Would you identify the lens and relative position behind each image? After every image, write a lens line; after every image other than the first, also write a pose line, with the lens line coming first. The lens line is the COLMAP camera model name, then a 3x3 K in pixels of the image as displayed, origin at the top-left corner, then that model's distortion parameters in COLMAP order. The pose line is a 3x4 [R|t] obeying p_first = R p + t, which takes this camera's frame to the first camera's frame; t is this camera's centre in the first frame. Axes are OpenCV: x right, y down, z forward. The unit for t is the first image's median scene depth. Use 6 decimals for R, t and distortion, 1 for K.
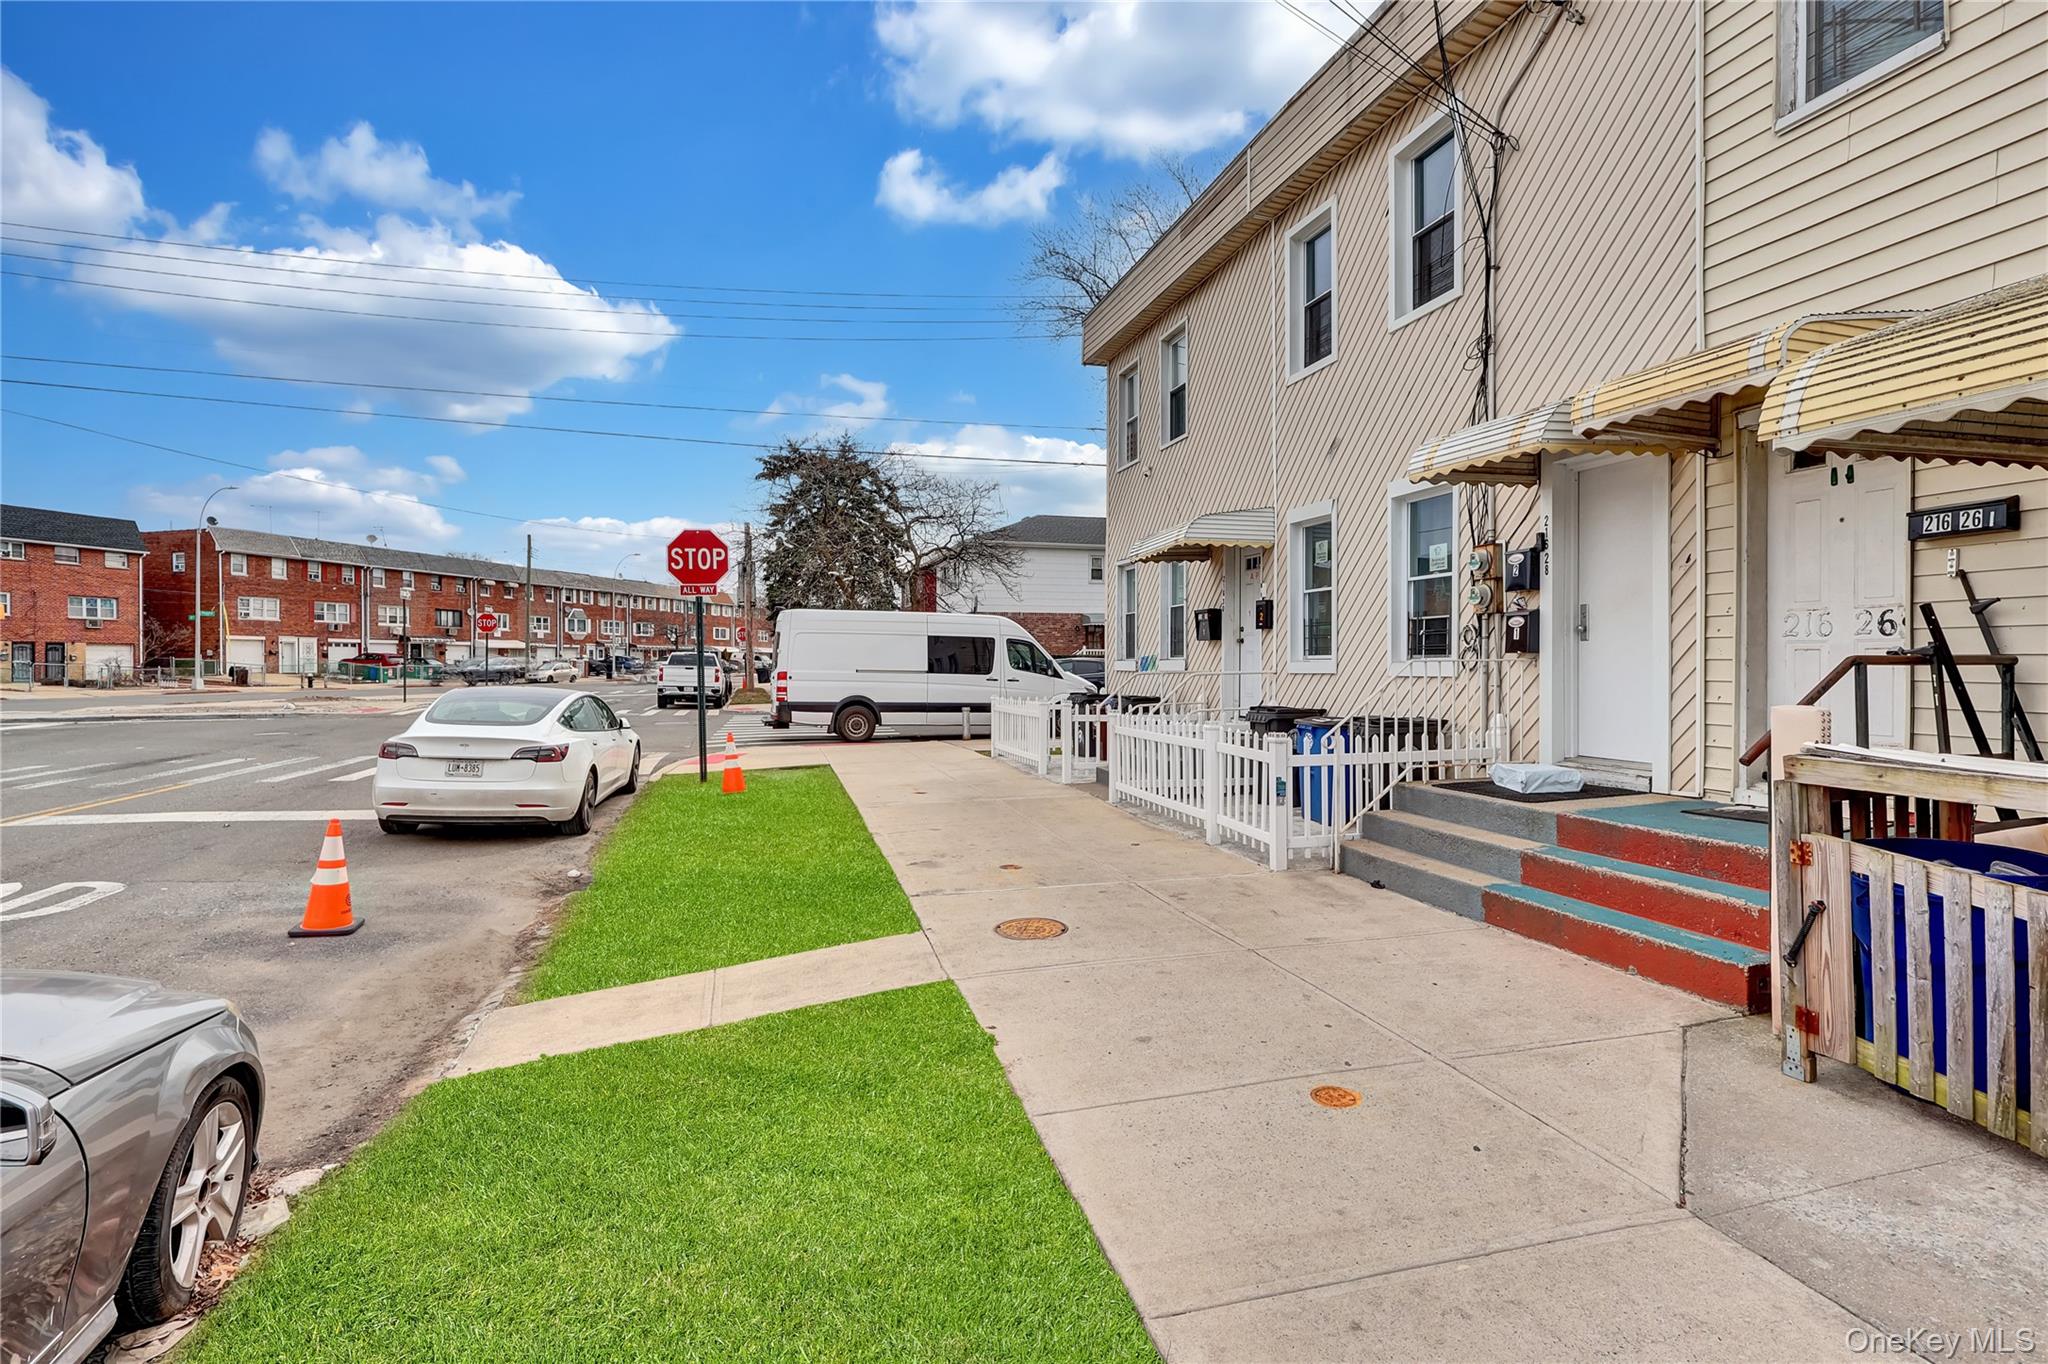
lens RADIAL K [[967.3, 0, 1028.5], [0, 967.3, 670.3], [0, 0, 1]] dist [0.000076, 0.000331]
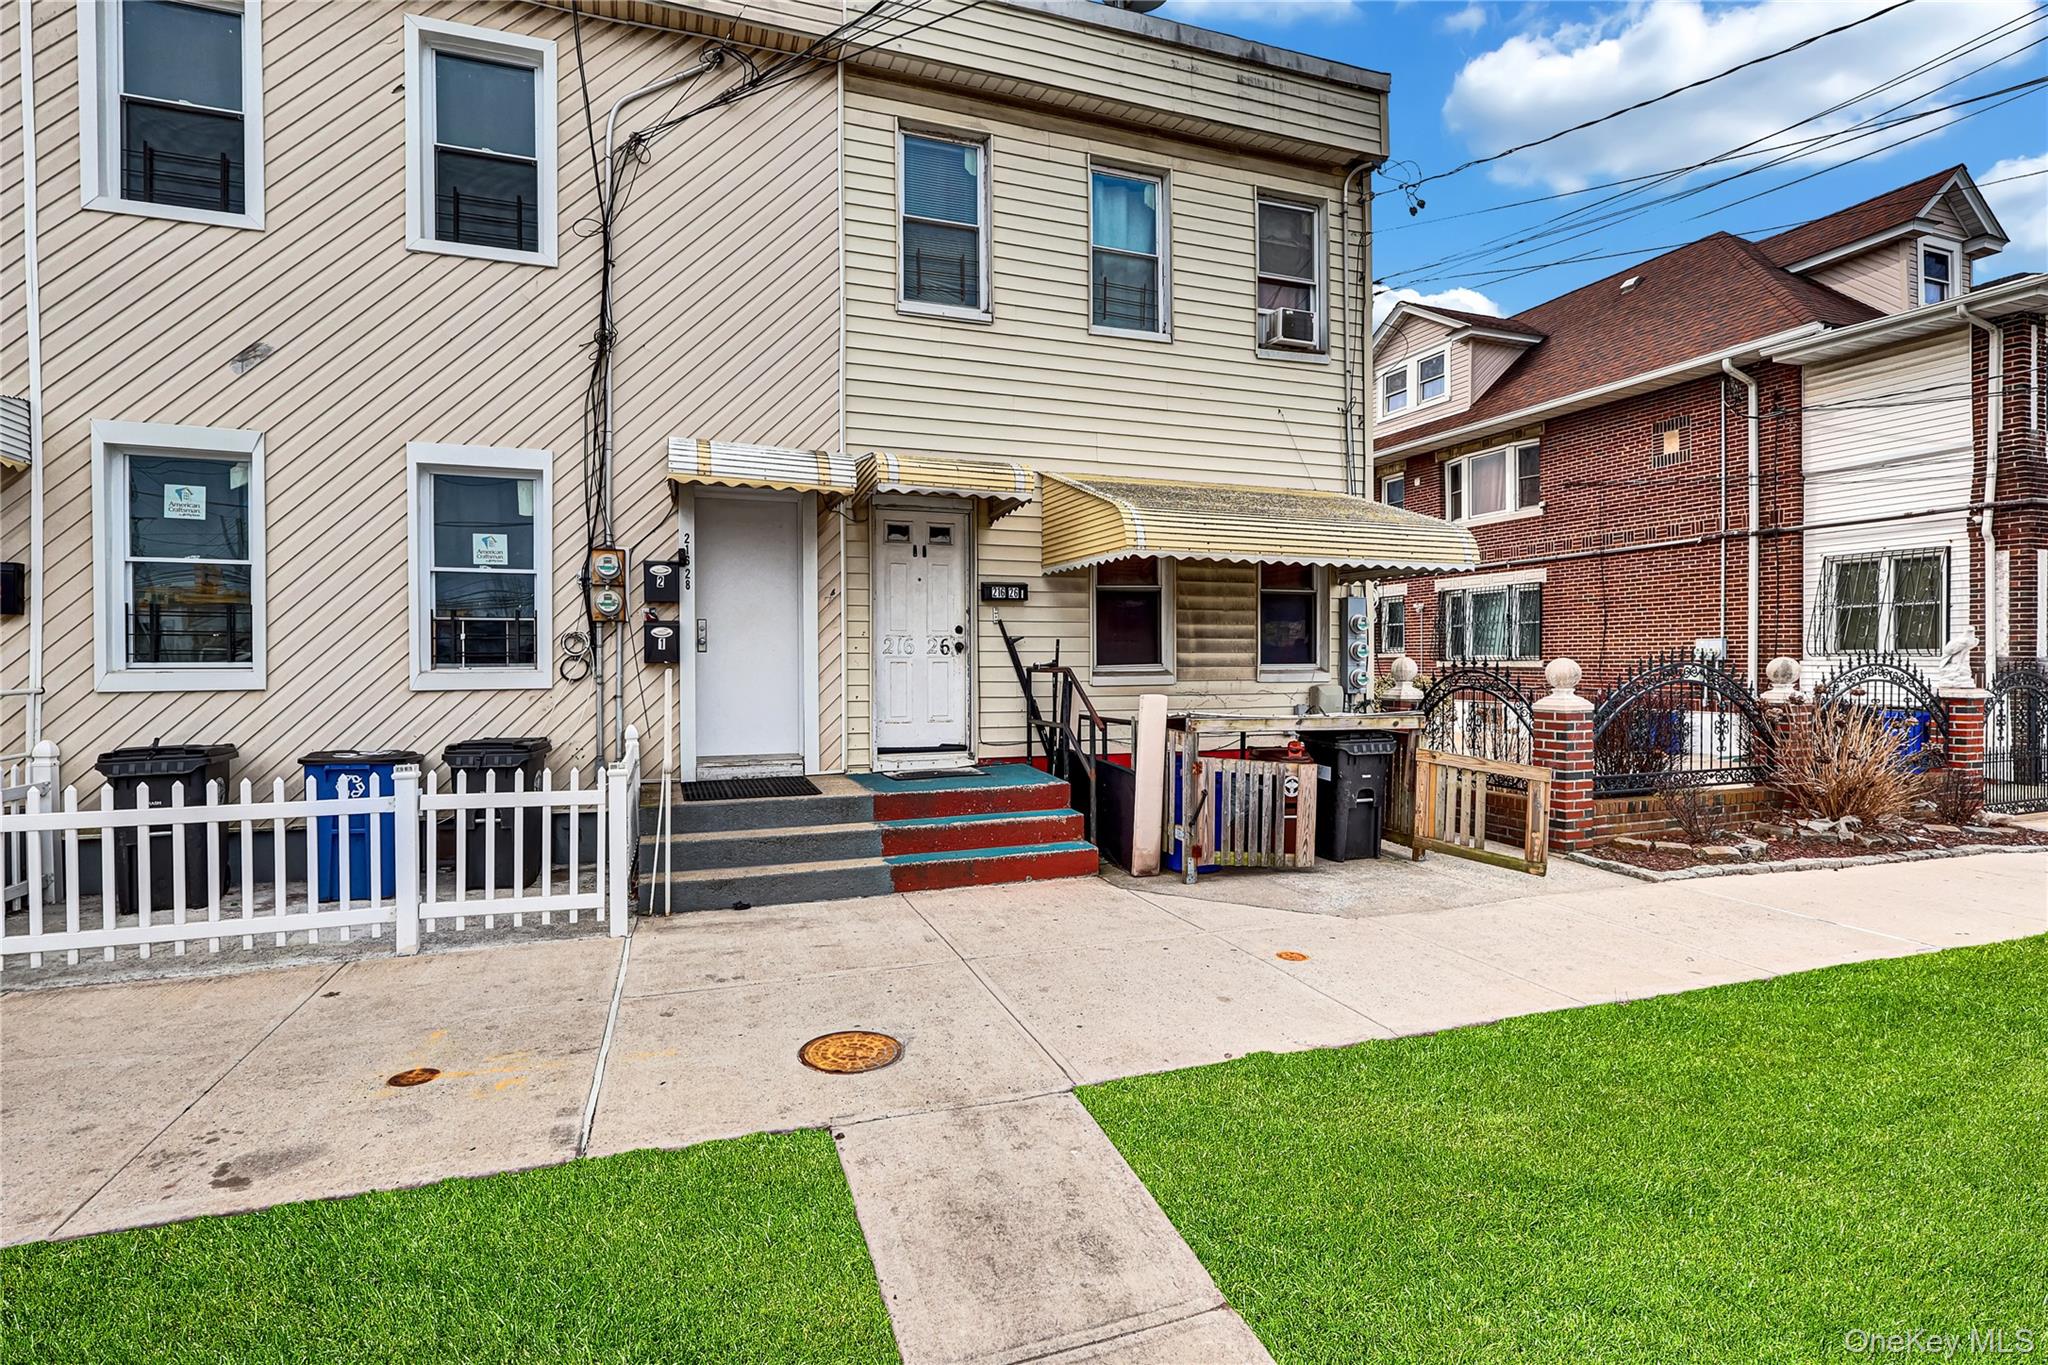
lens RADIAL K [[967.3, 0, 1028.5], [0, 967.3, 670.8], [0, 0, 1]] dist [0.000076, 0.000331]
pose [[-0.068692, -0.006827, 0.997615, -0.838307], [0.010757, 0.999913, 0.007584, -0.020910], [-0.997580, 0.011252, -0.068612, 1.072131]]
